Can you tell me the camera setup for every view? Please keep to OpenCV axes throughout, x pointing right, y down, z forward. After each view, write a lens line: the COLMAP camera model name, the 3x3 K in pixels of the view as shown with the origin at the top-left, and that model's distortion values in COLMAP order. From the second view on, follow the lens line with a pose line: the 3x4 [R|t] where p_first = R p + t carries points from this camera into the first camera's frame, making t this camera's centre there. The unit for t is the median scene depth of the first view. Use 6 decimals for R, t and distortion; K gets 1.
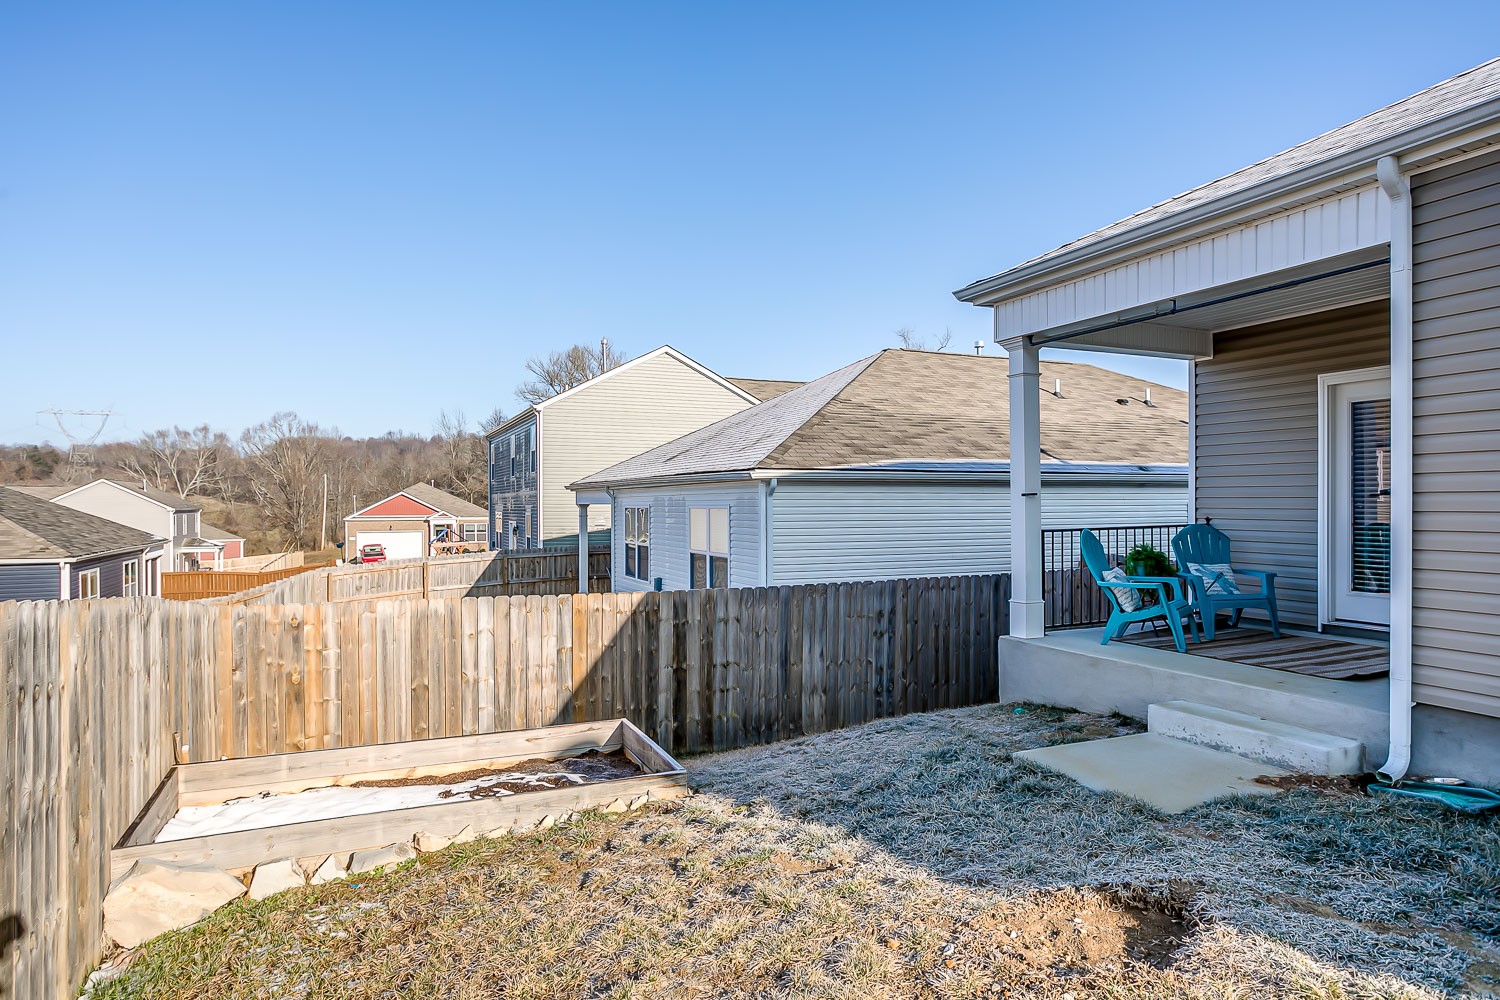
lens RADIAL K [[880.8, 0, 748.1], [0, 880.8, 505.2], [0, 0, 1]] dist [-0.010944, -0.000653]
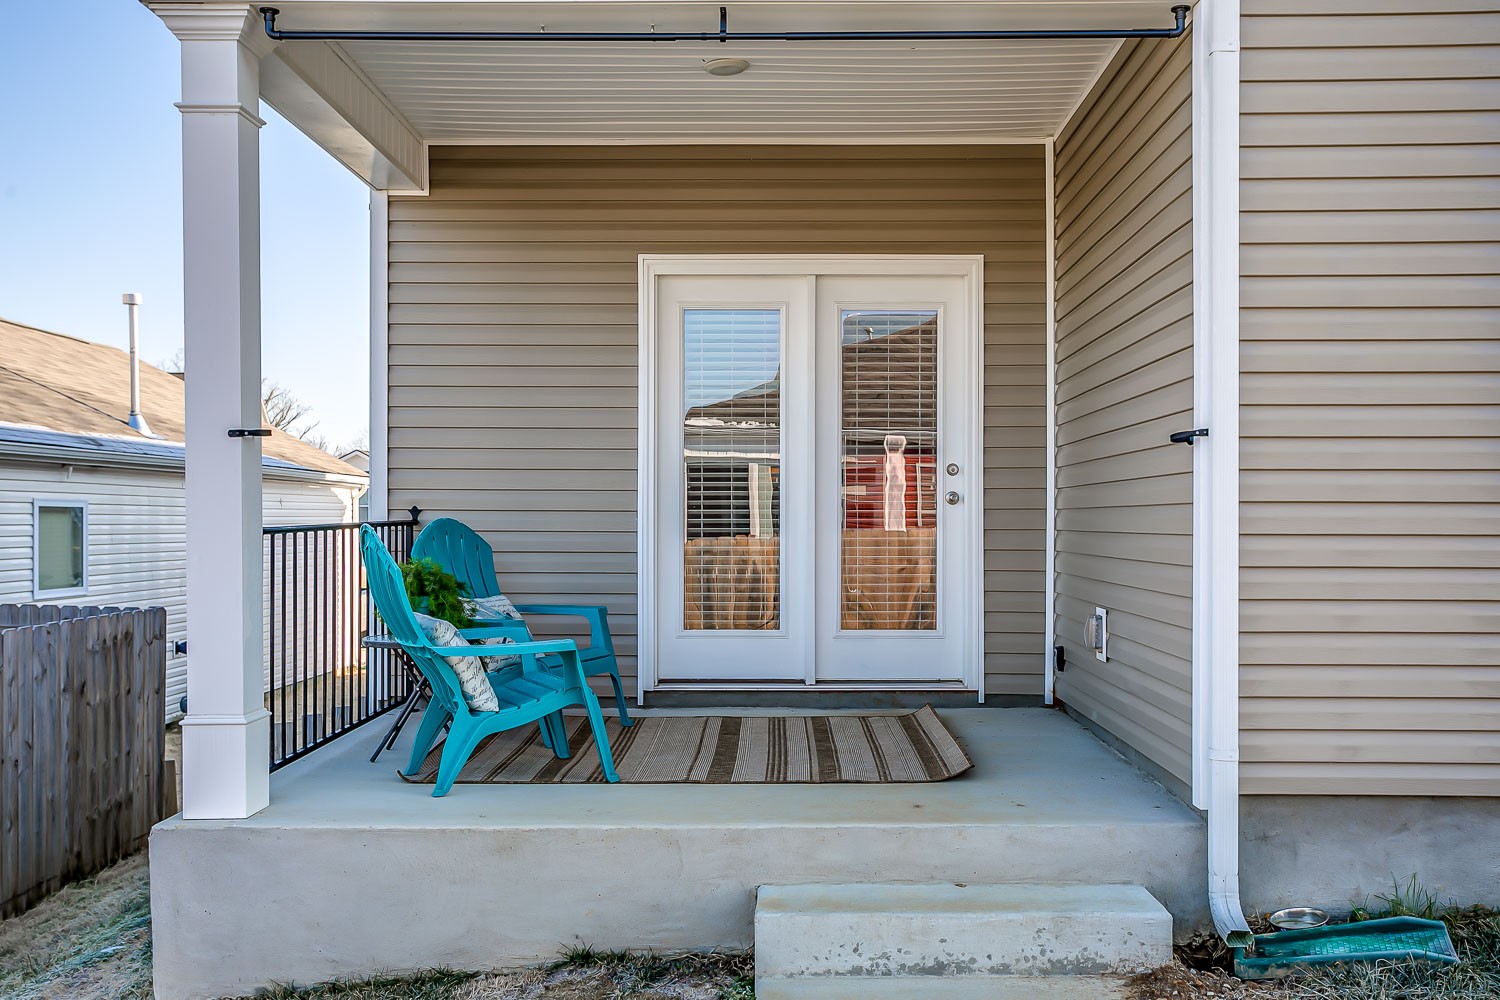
lens RADIAL K [[1366.0, 0, 764.8], [0, 1366.0, 509.4], [0, 0, 1]] dist [-0.004862, 0.000000]
pose [[0.411202, 0.009211, 0.911497, -0.121437], [0.001327, 0.999942, -0.010704, 0.026292], [-0.911543, 0.005611, 0.411166, 0.549904]]
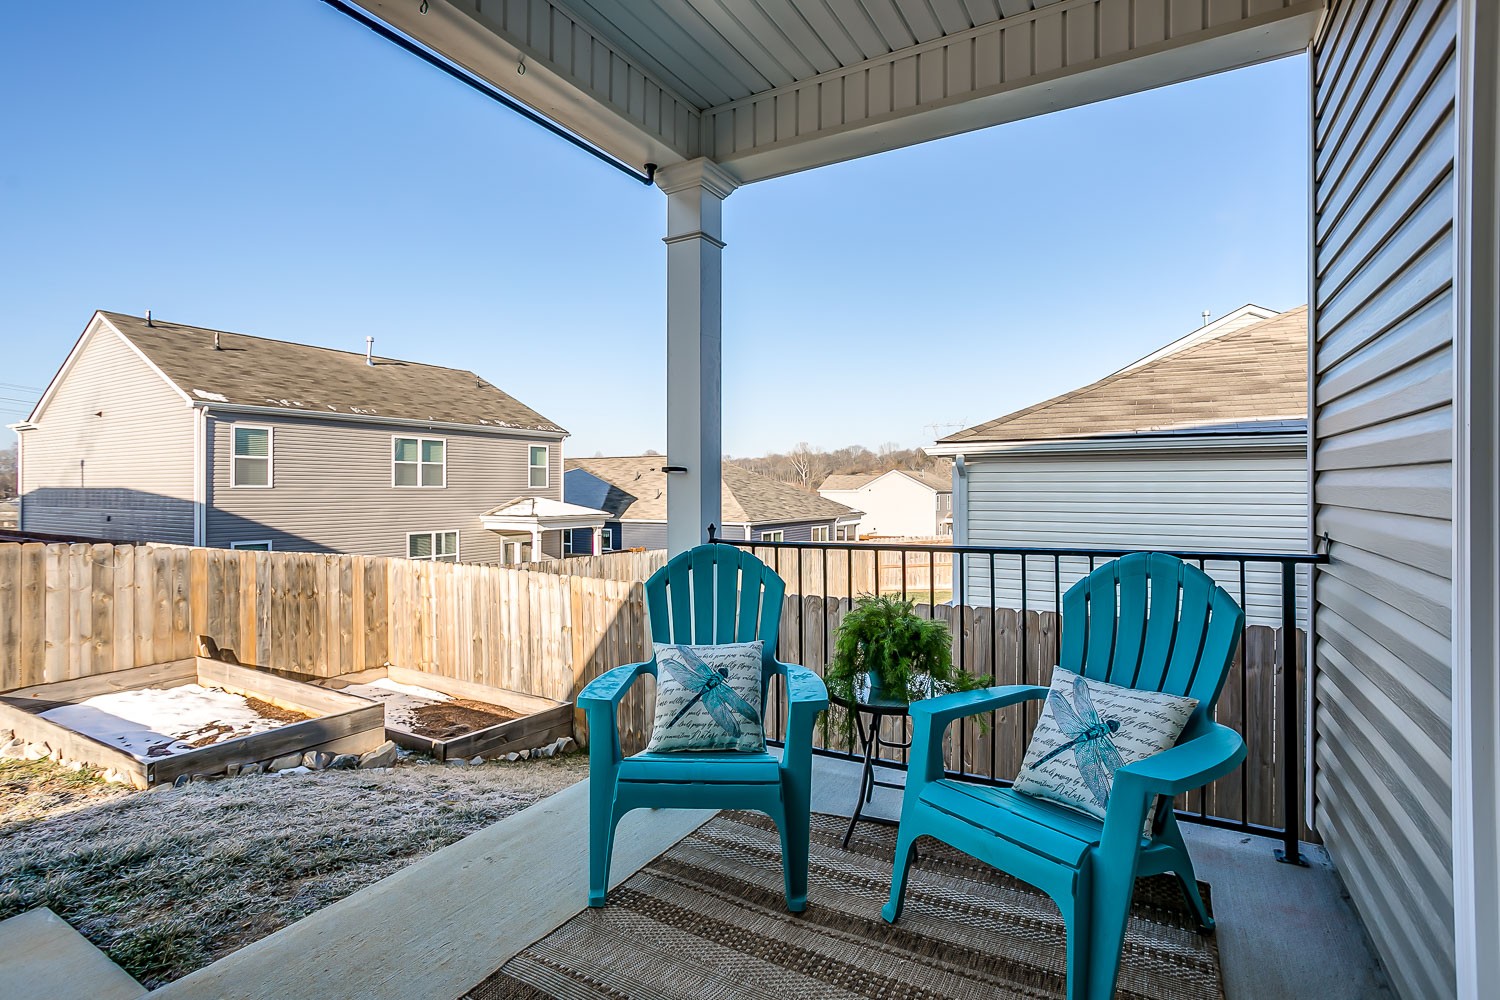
lens RADIAL K [[717.4, 0, 759.0], [0, 717.4, 489.5], [0, 0, 1]] dist [-0.040518, 0.020172]
pose [[0.594176, 0.004037, -0.804325, 0.675262], [-0.003338, 0.999991, 0.002554, -0.001862], [0.804328, 0.001168, 0.594185, 0.774433]]
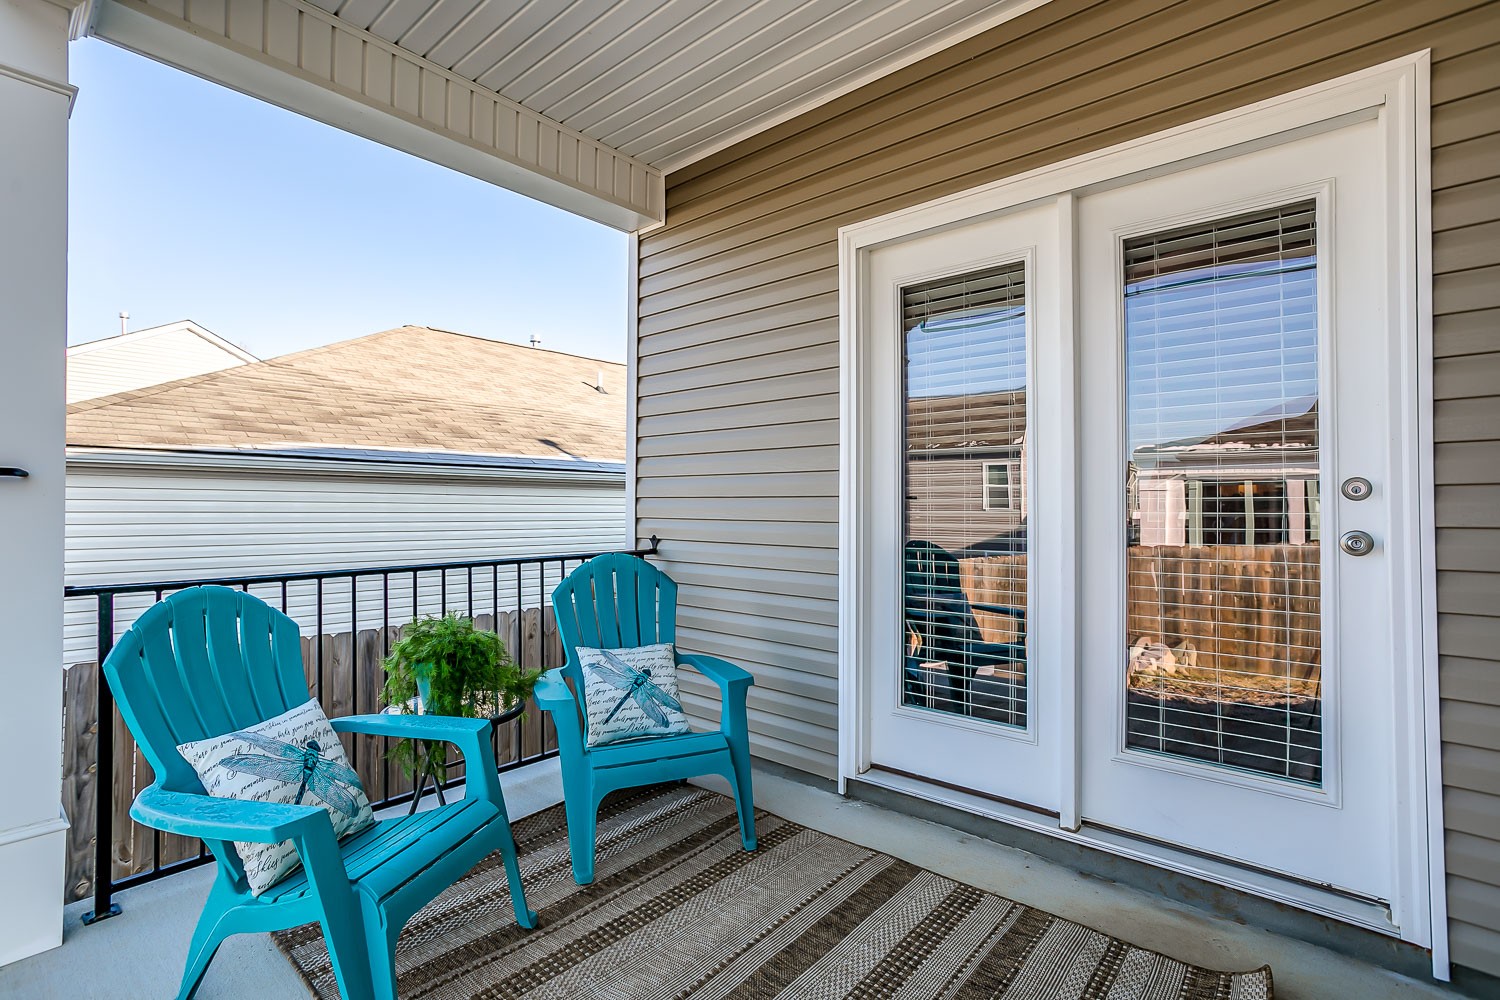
lens RADIAL K [[717.4, 0, 744.3], [0, 717.4, 495.5], [0, 0, 1]] dist [-0.040518, 0.020172]
pose [[0.909869, 0.015640, 0.414600, 0.444145], [-0.005174, 0.999639, -0.026355, 0.000934], [-0.414863, 0.021834, 0.909622, 0.671258]]
